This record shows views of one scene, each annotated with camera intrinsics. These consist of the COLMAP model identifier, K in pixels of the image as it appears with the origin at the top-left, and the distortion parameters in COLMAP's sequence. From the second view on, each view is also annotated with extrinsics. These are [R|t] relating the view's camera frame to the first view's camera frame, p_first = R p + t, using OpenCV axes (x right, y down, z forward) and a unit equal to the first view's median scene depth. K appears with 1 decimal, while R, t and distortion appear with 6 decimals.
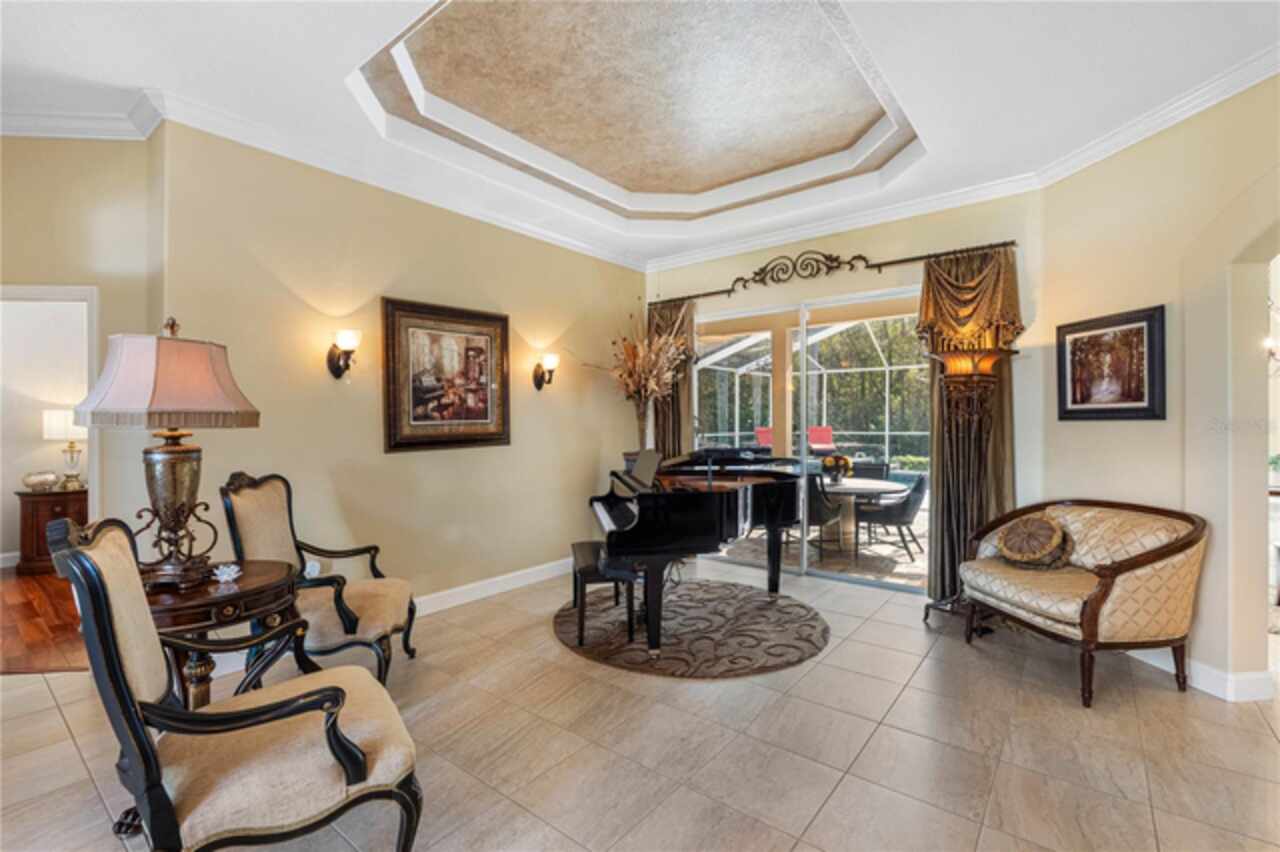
lens RADIAL K [[572.4, 0, 641.9], [0, 572.4, 420.6], [0, 0, 1]] dist [-0.009128, 0.001500]
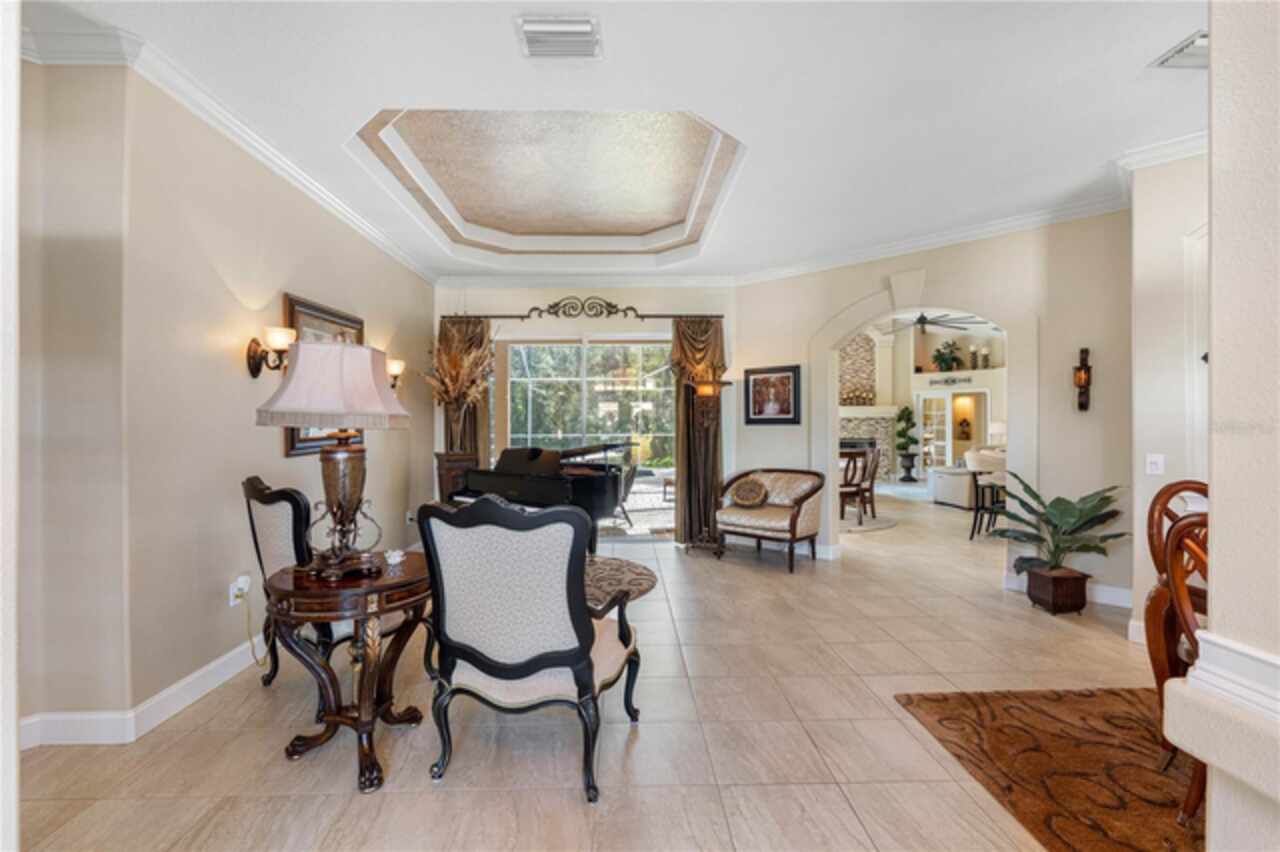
lens RADIAL K [[572.4, 0, 633.6], [0, 572.4, 426.9], [0, 0, 1]] dist [-0.009128, 0.001500]
pose [[0.762983, -0.000933, 0.646418, -0.606693], [-0.002298, 0.999989, 0.004156, -0.000107], [-0.646415, -0.004656, 0.762972, -0.092620]]
